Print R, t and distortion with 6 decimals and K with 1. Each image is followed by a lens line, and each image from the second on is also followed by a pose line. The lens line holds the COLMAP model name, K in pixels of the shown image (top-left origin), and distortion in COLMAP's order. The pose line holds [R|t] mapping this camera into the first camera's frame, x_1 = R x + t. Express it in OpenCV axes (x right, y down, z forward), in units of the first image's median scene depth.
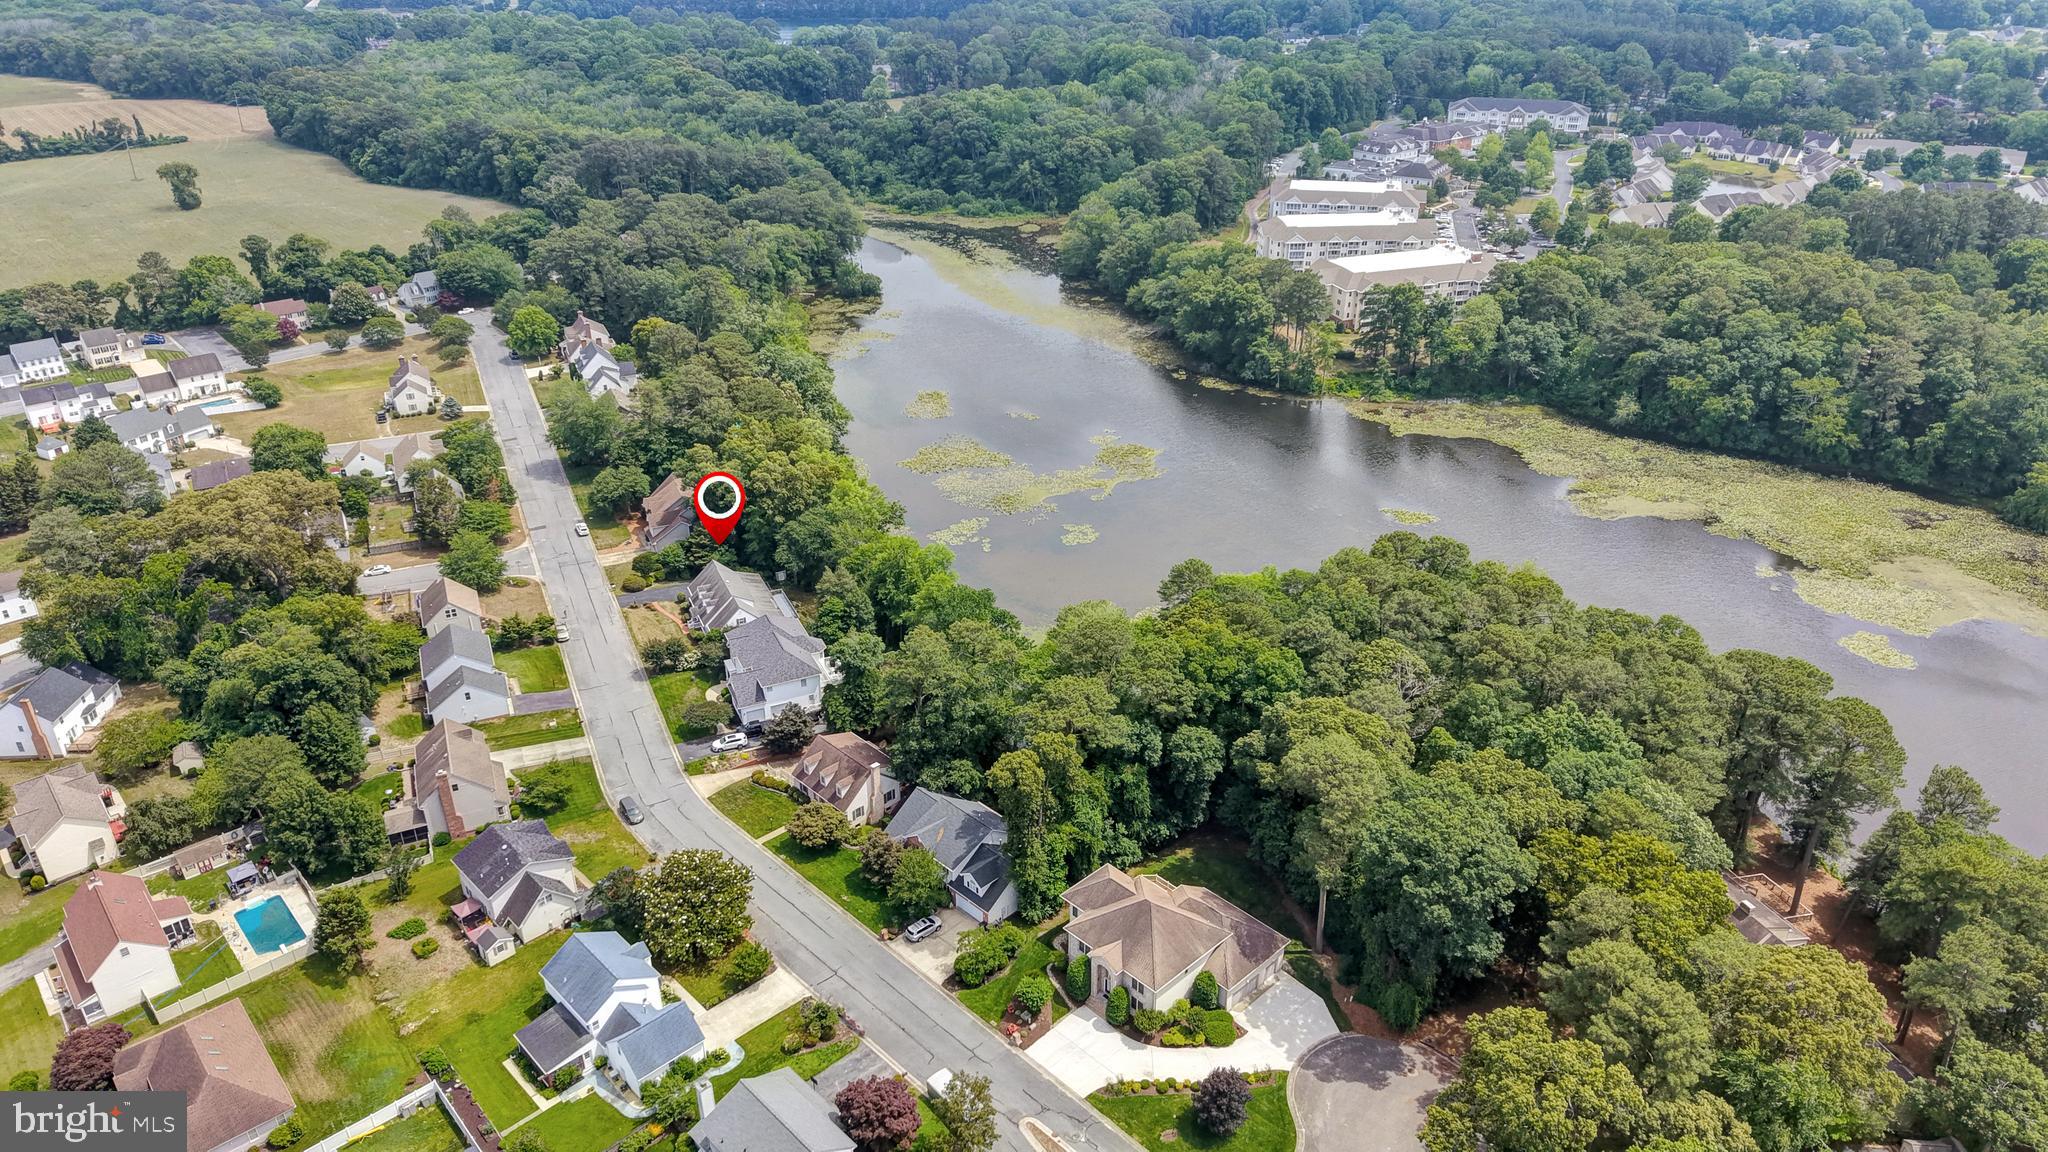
lens RADIAL K [[1374.1, 0, 1021.1], [0, 1374.1, 581.0], [0, 0, 1]] dist [0.044399, -0.056176]
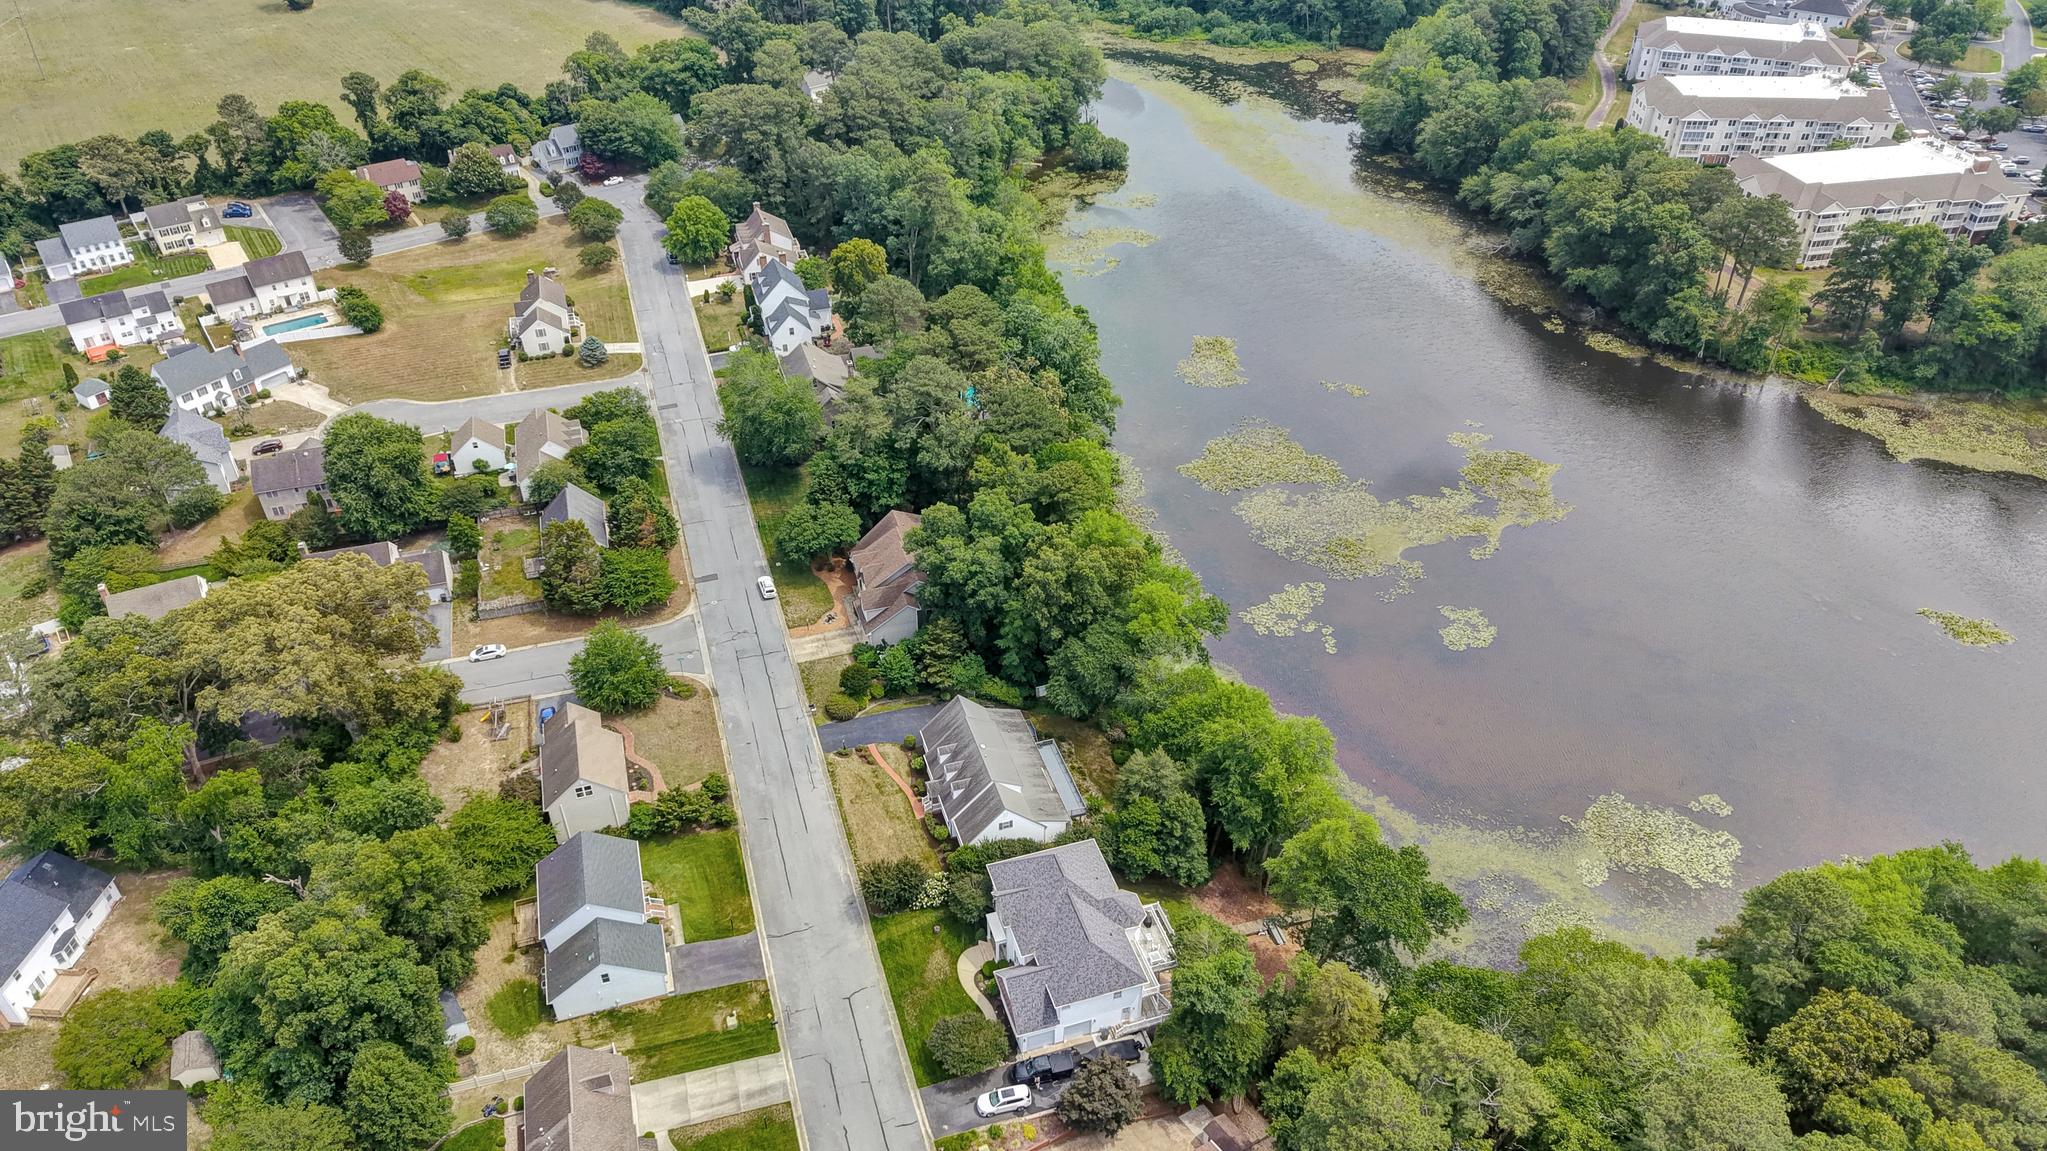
lens RADIAL K [[1373.4, 0, 1025.4], [0, 1373.4, 570.9], [0, 0, 1]] dist [0.044399, -0.056176]
pose [[0.993883, 0.065472, -0.088937, -0.100868], [-0.051117, 0.986583, 0.155049, -0.136051], [0.097895, -0.149554, 0.983895, 0.259712]]
